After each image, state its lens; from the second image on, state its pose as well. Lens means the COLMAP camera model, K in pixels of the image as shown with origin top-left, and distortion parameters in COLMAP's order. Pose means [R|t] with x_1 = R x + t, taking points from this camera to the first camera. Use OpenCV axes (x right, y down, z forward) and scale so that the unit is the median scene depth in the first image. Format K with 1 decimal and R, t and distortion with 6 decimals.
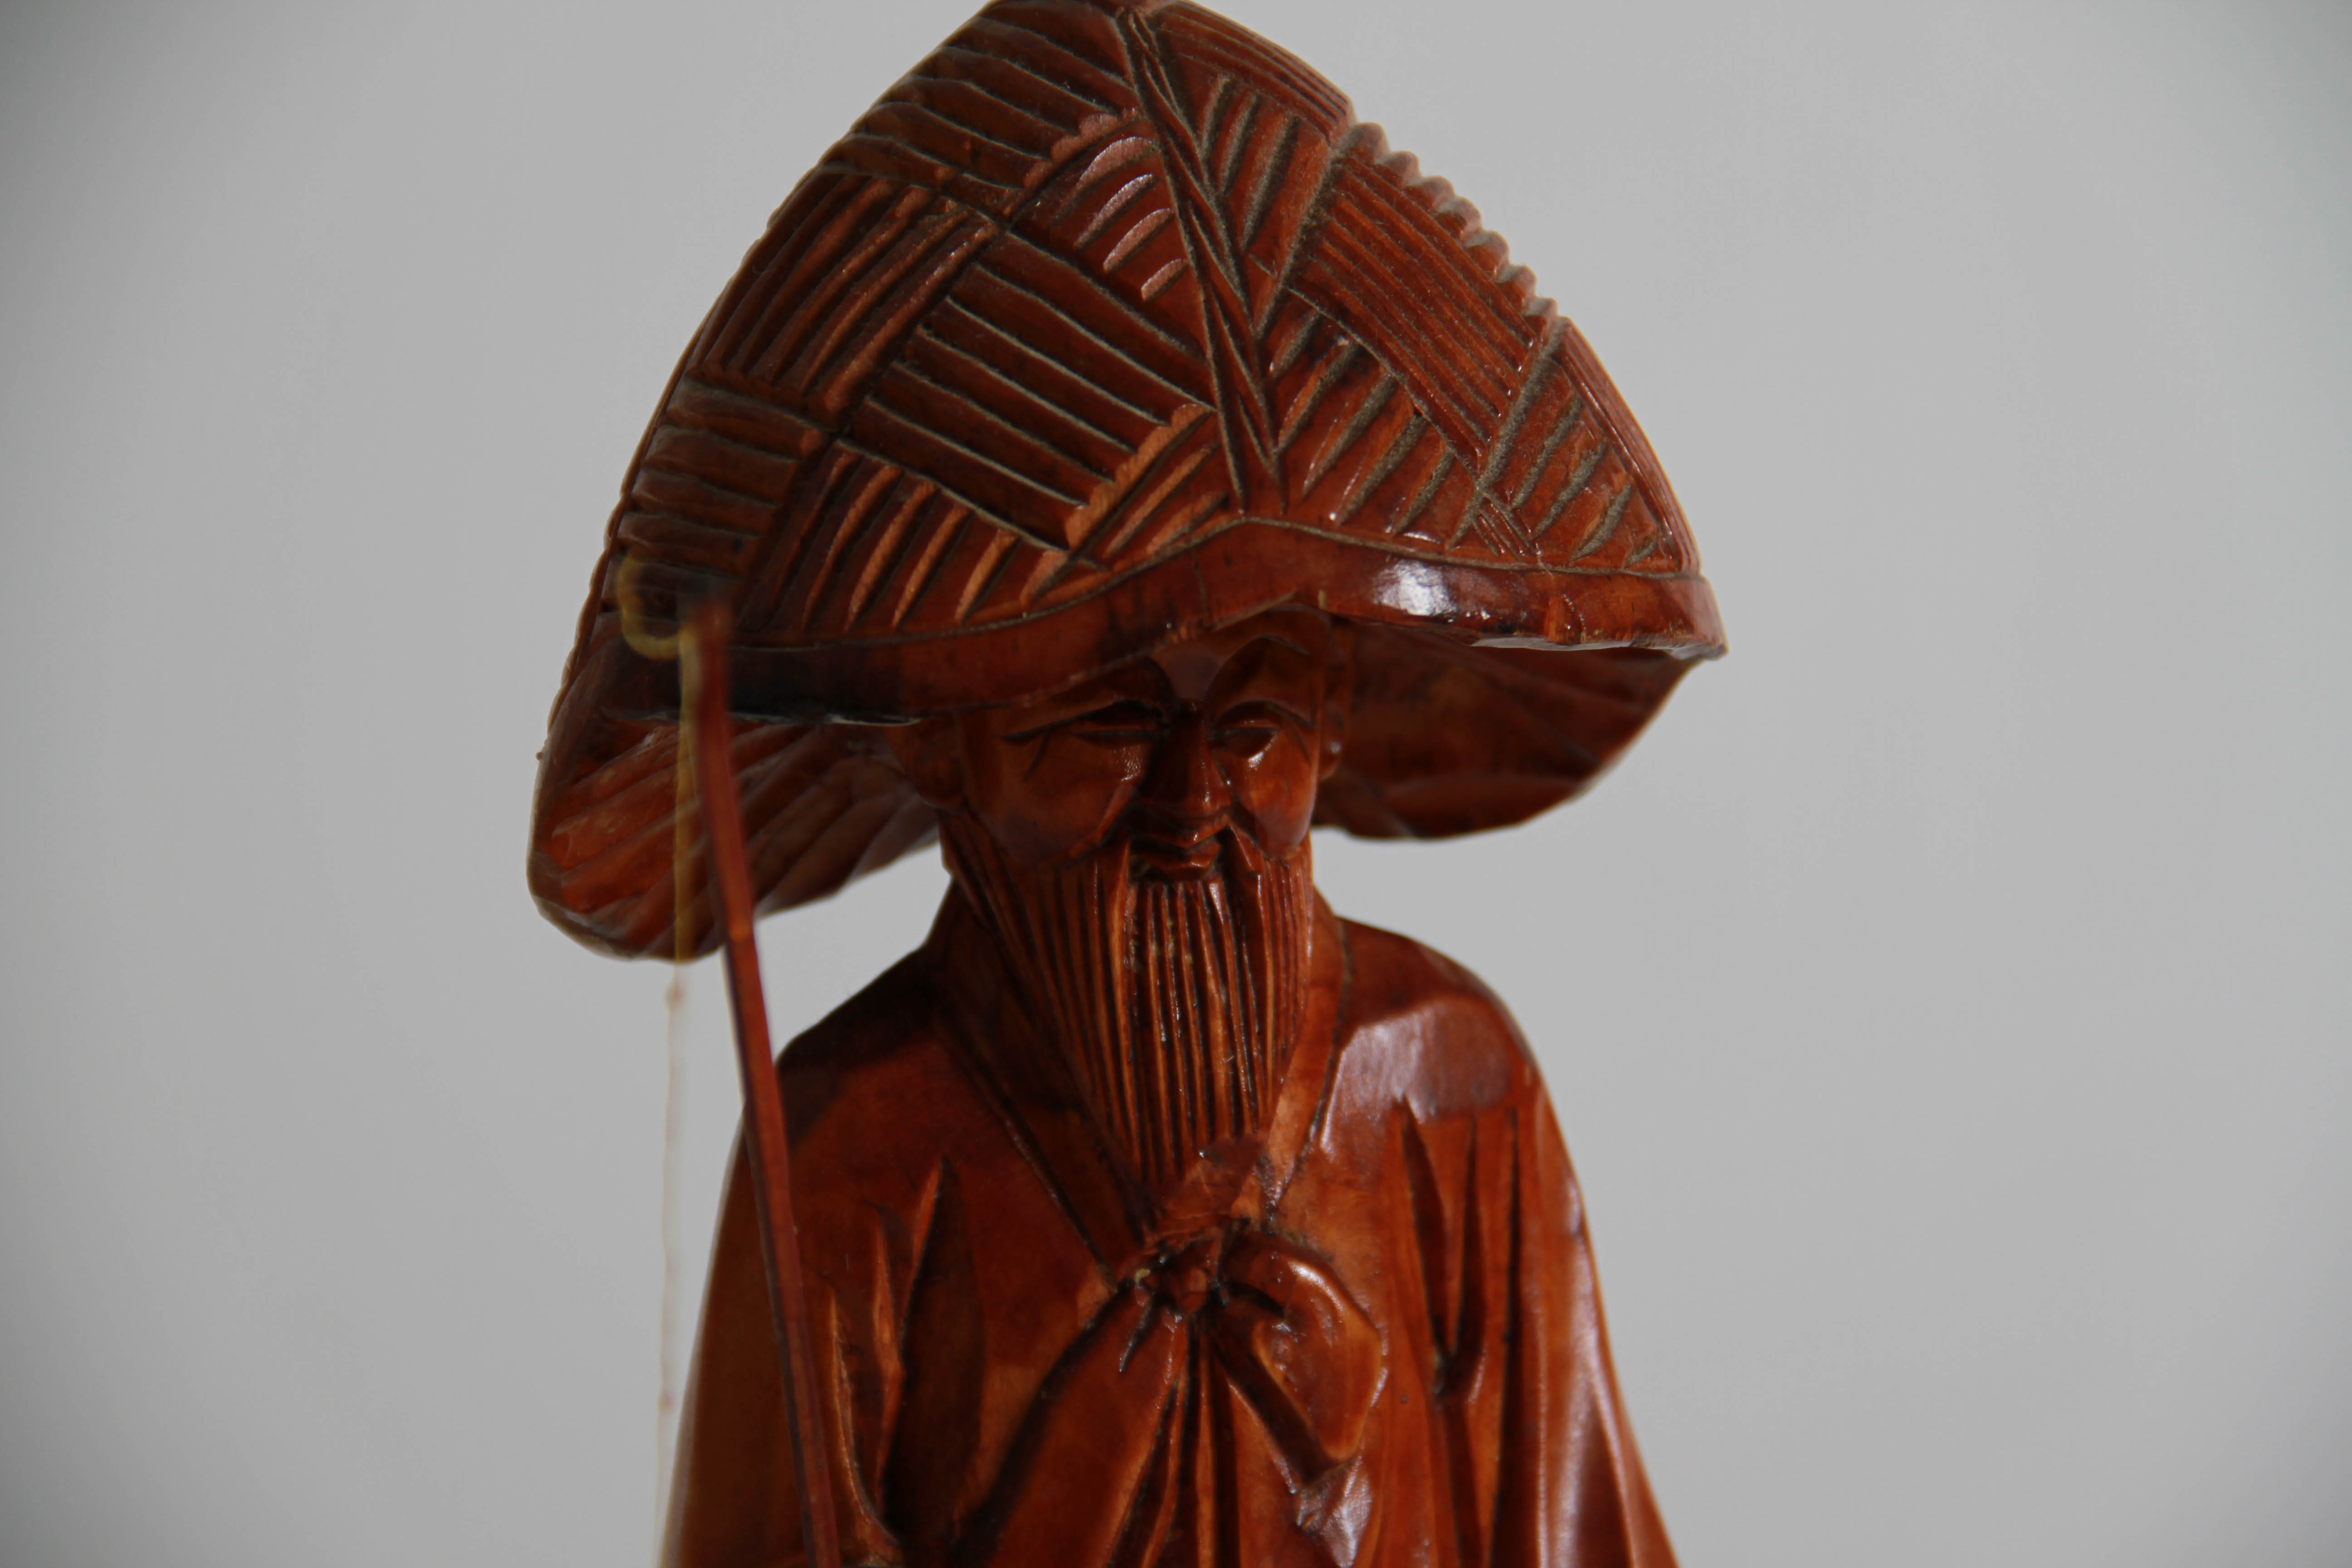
lens RADIAL K [[9468.9, 0, 1176.0], [0, 9468.9, 784.0], [0, 0, 1]] dist [0.761638, 0.609166]
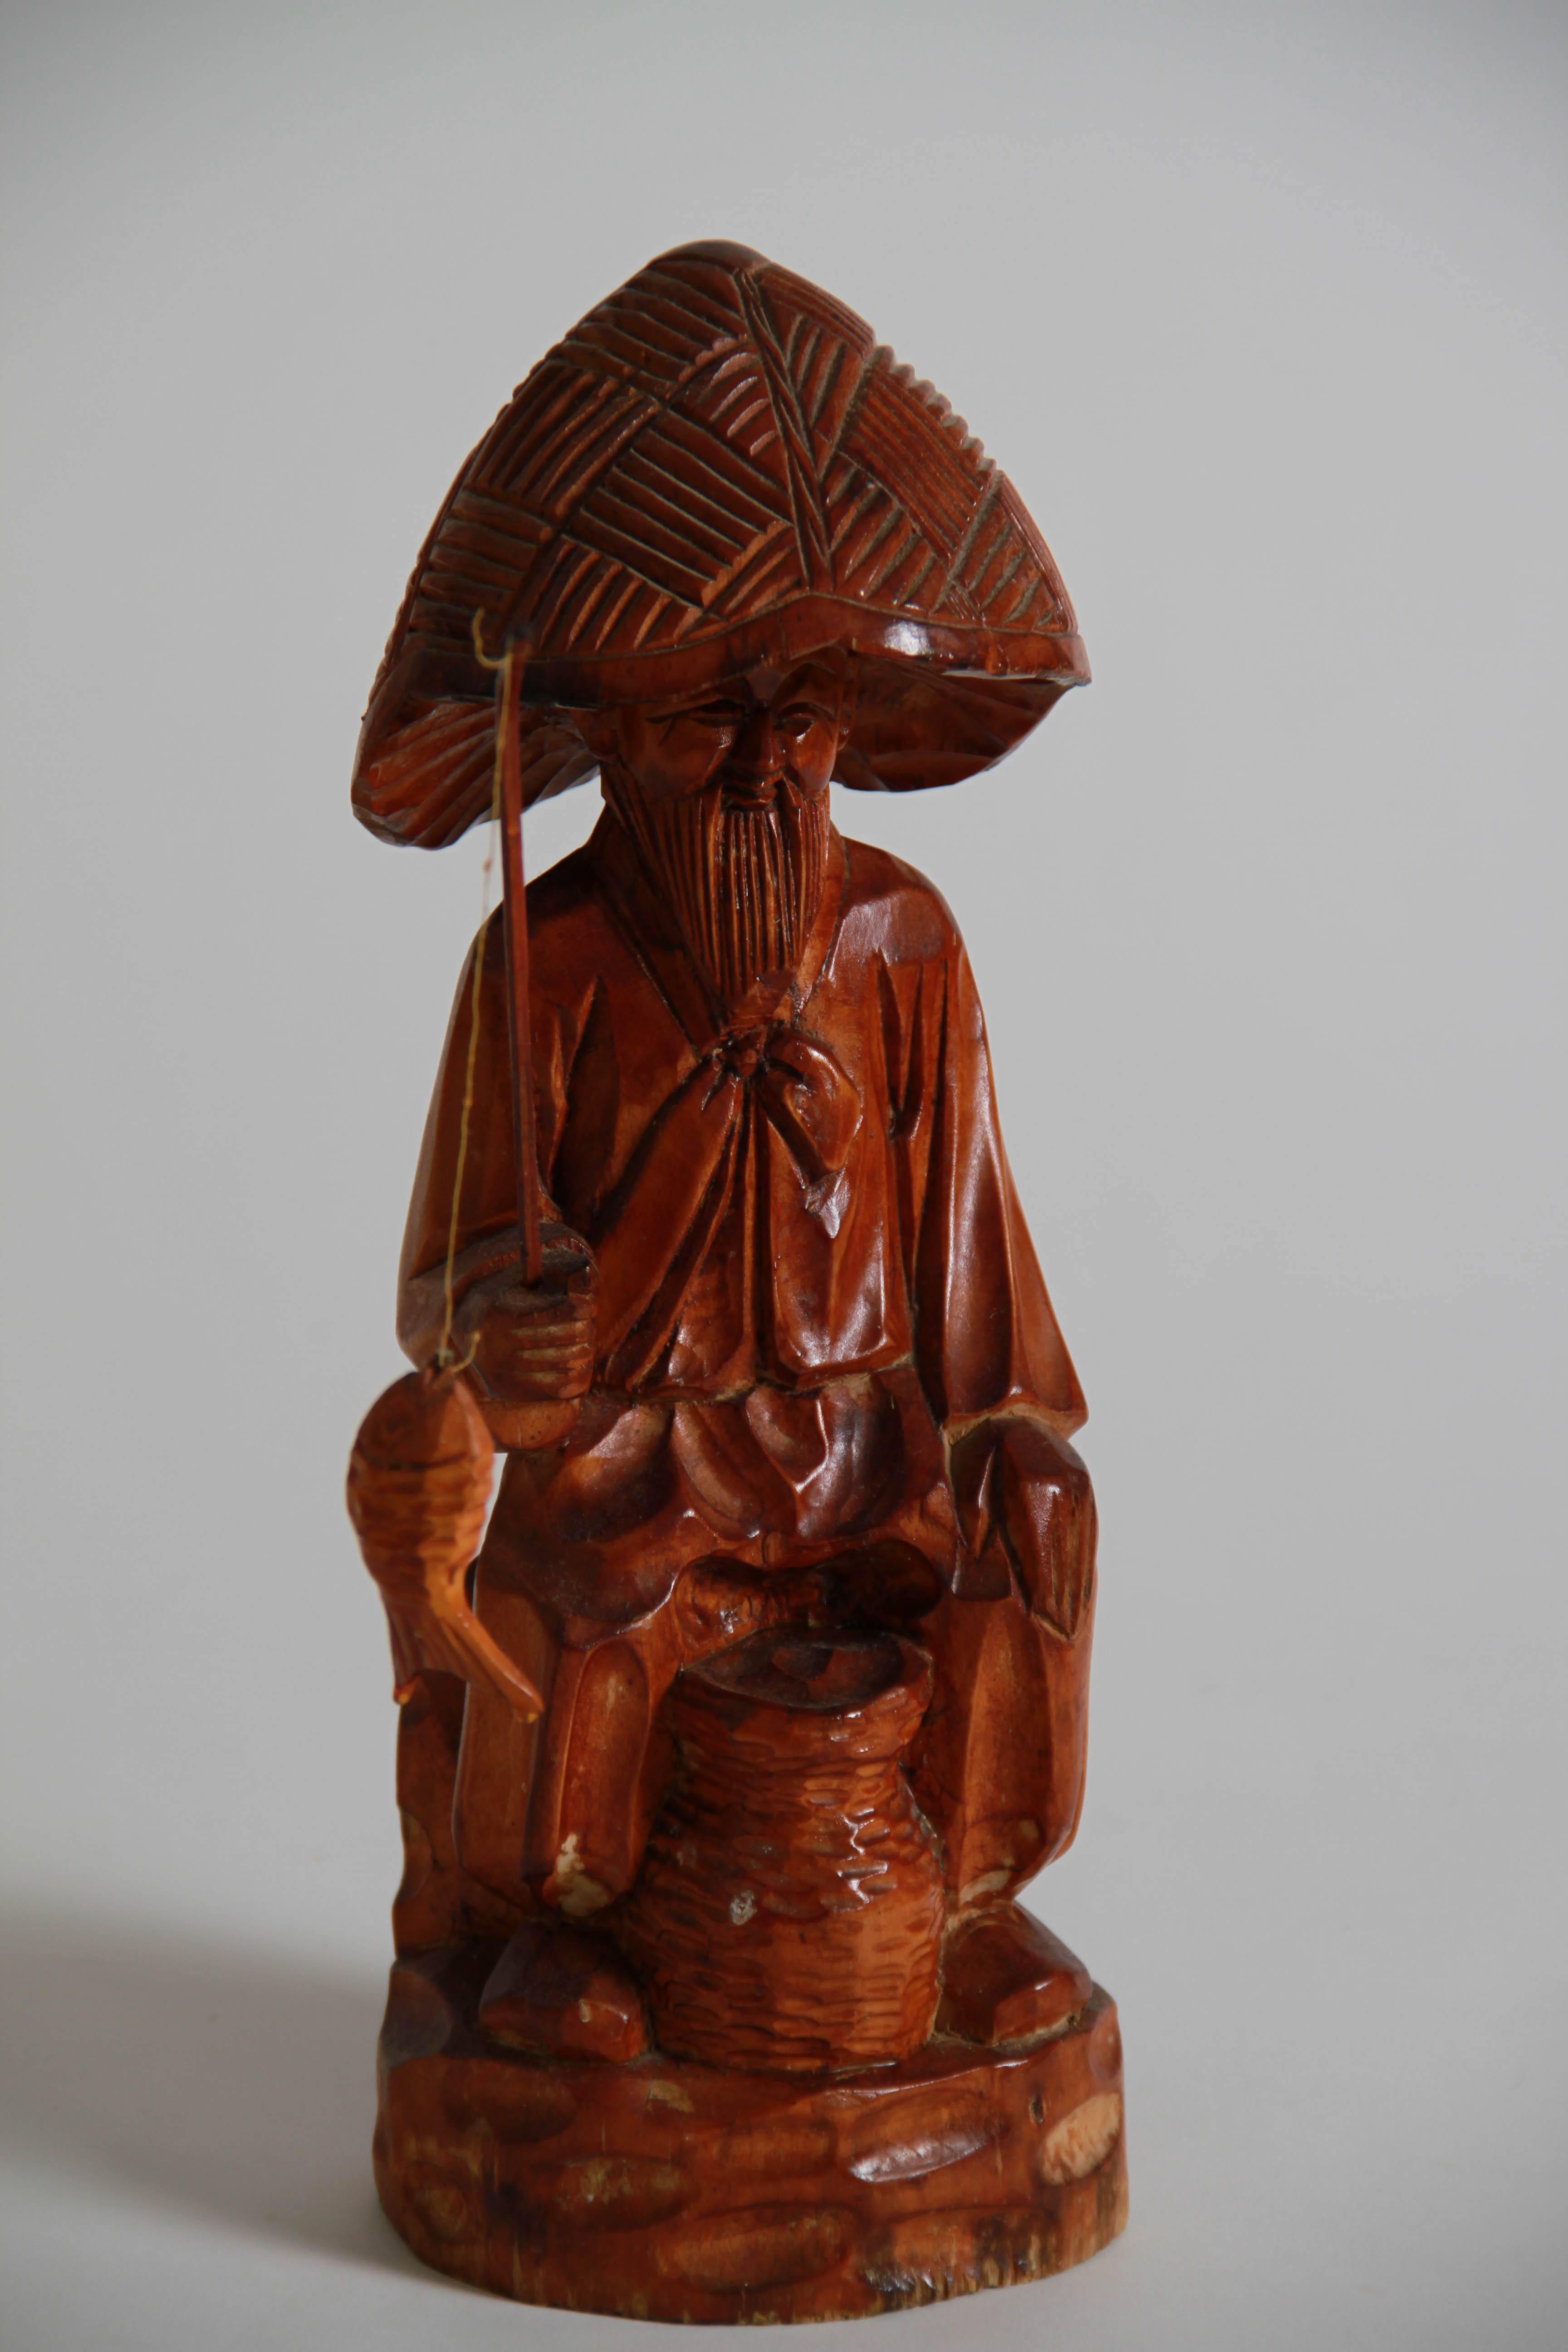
lens RADIAL K [[9349.8, 0, 784.0], [0, 9349.8, 1176.0], [0, 0, 1]] dist [0.849333, -1.640306]
pose [[0.998450, 0.036170, 0.042290, -0.059708], [-0.038196, 0.998111, 0.048124, -0.004792], [-0.040470, -0.049665, 0.997946, -0.607965]]
